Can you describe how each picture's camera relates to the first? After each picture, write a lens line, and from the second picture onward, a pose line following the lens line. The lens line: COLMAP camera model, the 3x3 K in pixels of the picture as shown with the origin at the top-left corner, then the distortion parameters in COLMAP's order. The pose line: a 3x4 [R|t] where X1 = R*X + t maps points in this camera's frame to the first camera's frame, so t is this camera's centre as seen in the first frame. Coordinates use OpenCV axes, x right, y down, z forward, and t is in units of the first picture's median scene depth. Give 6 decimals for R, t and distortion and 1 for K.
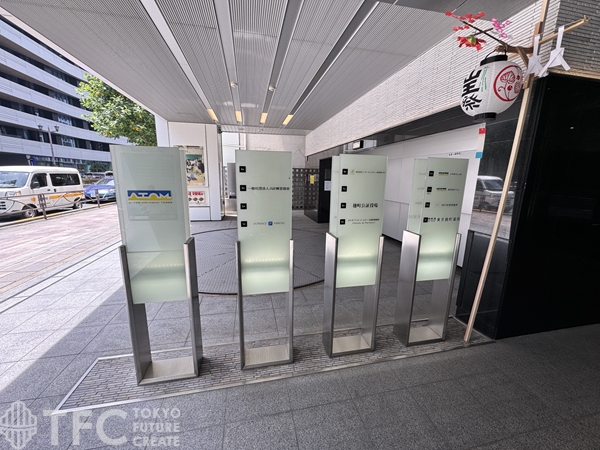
lens RADIAL K [[239.6, 0, 299.5], [0, 239.6, 226.2], [0, 0, 1]] dist [0.000824, 0.001109]
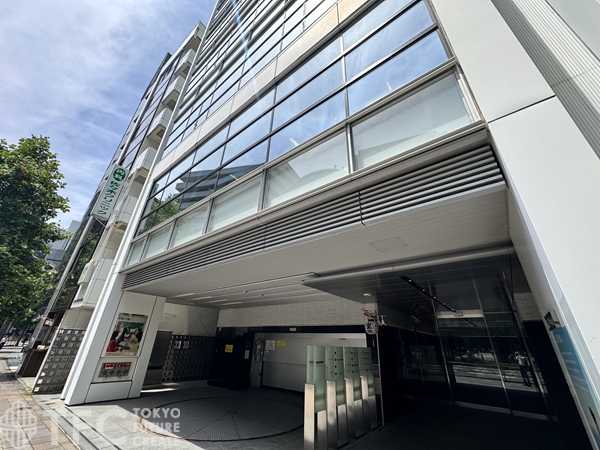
lens RADIAL K [[239.6, 0, 299.4], [0, 239.6, 224.2], [0, 0, 1]] dist [0.000824, 0.001109]
pose [[0.765665, 0.296373, 0.570894, -2.767074], [0.108289, 0.815472, -0.568577, 0.113809], [-0.634059, 0.497161, 0.592284, -1.322068]]
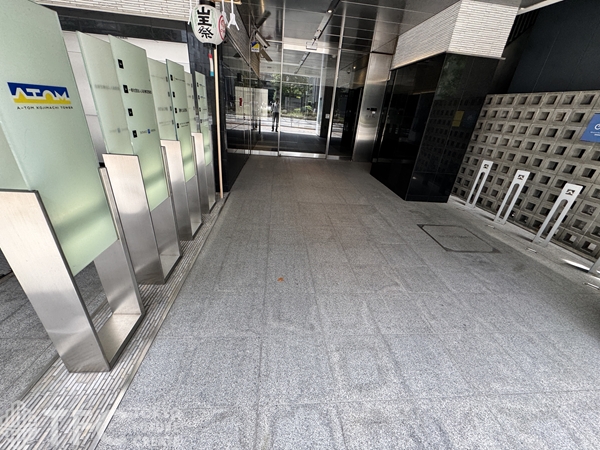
lens RADIAL K [[239.6, 0, 295.8], [0, 239.6, 225.3], [0, 0, 1]] dist [0.000824, 0.001109]
pose [[0.142133, -0.442710, 0.885328, -1.119613], [0.129889, 0.895016, 0.426702, -0.007620], [-0.981288, 0.054346, 0.184714, 0.256316]]
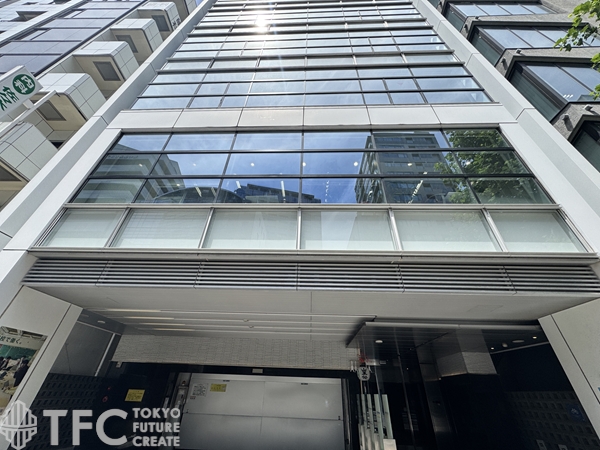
lens RADIAL K [[239.6, 0, 300.7], [0, 239.6, 226.5], [0, 0, 1]] dist [0.000824, 0.001109]
pose [[0.239369, 0.548154, 0.801392, -4.030090], [0.164385, 0.790592, -0.589866, -0.346910], [-0.956912, 0.272933, 0.099135, 0.985708]]
